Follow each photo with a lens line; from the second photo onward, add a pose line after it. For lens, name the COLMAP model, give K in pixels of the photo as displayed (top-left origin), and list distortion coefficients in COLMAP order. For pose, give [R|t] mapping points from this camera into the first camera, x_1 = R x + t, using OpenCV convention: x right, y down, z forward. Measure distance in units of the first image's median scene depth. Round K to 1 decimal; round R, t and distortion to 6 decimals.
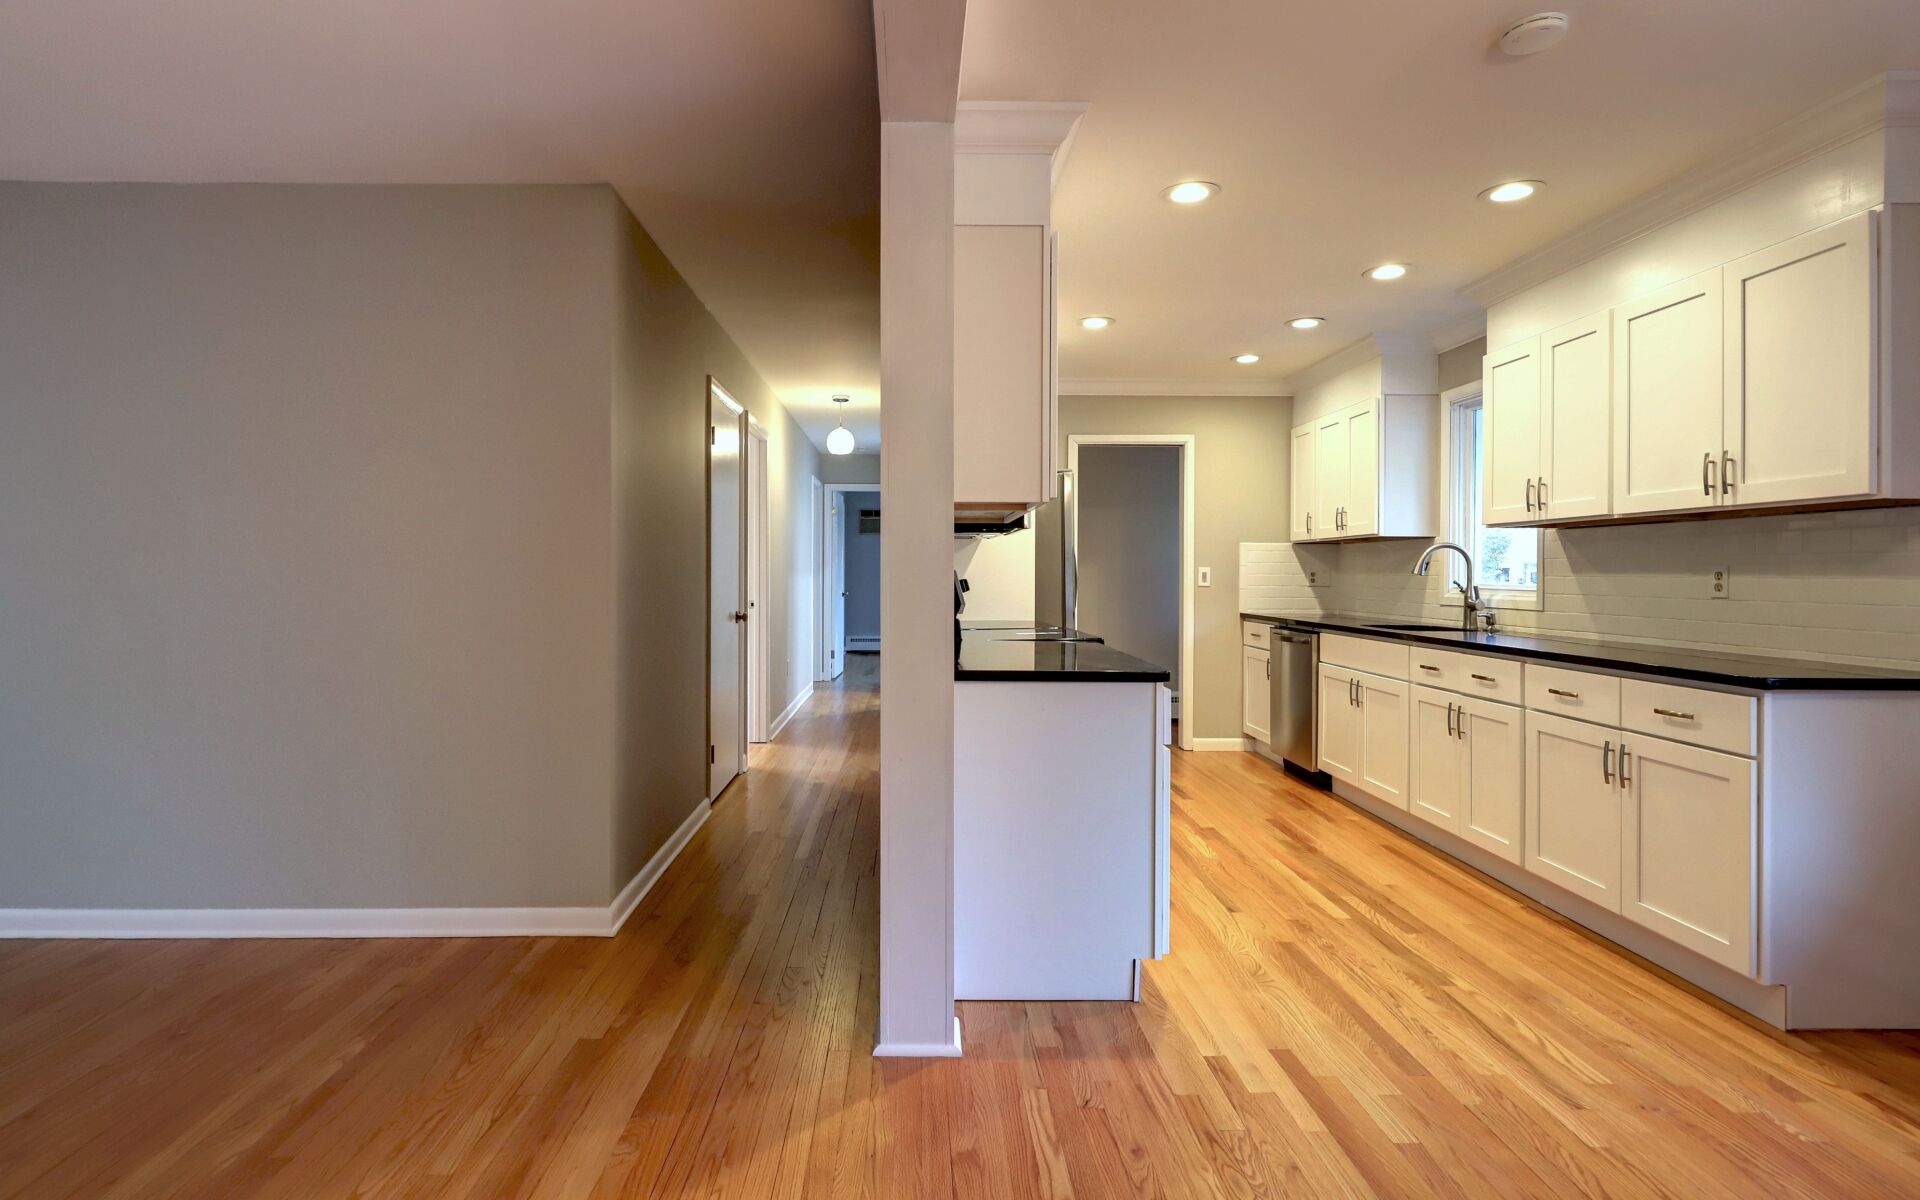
lens RADIAL K [[812.7, 0, 967.5], [0, 812.7, 568.6], [0, 0, 1]] dist [0.000924, -0.000310]
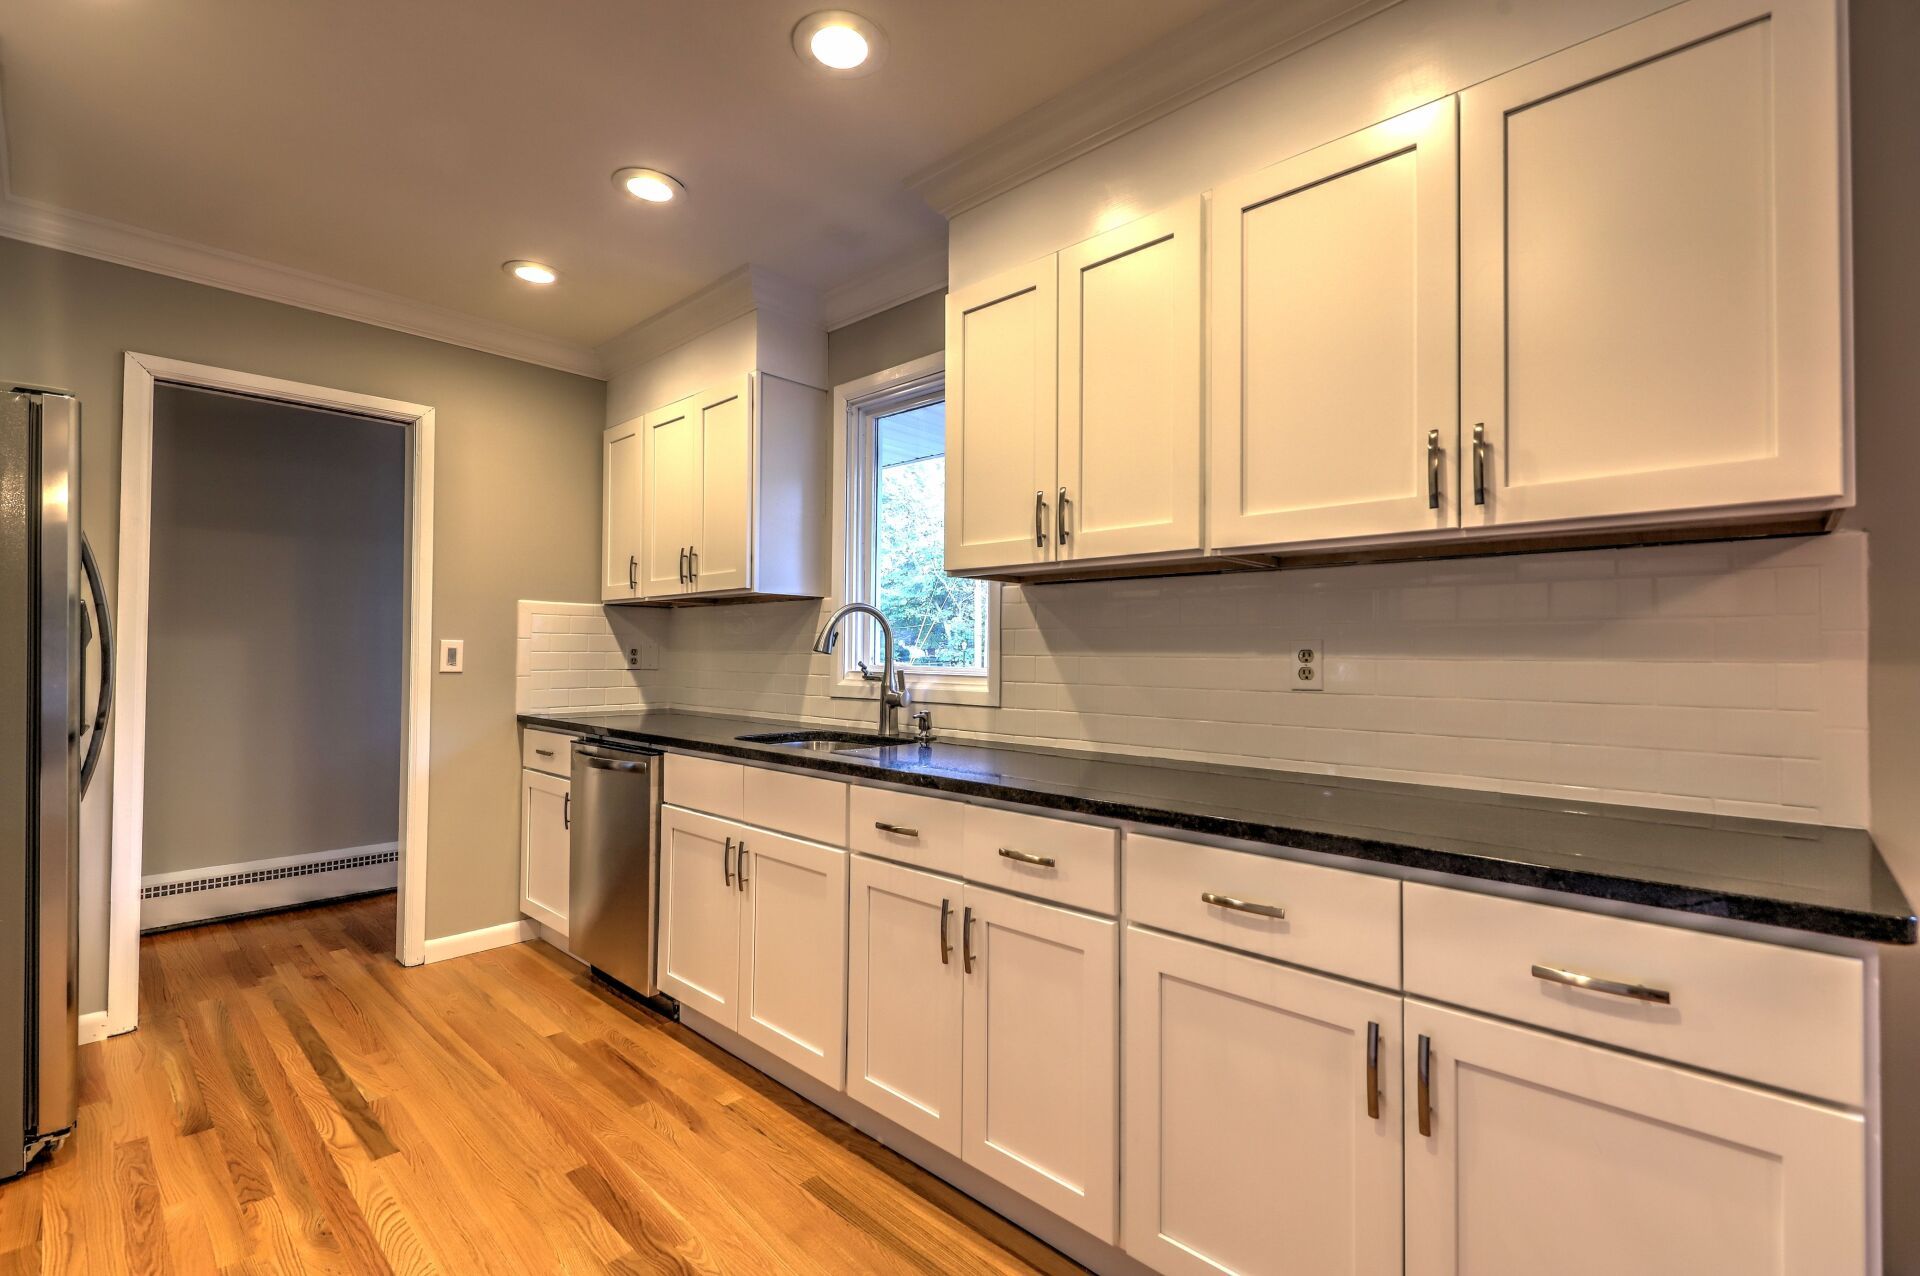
lens RADIAL K [[824.0, 0, 932.4], [0, 824.0, 636.4], [0, 0, 1]] dist [0.013567, -0.000100]
pose [[0.703583, 0.013523, 0.710485, 0.149530], [-0.006011, 0.999896, -0.013079, 0.002378], [-0.710588, 0.004932, 0.703591, 0.452629]]
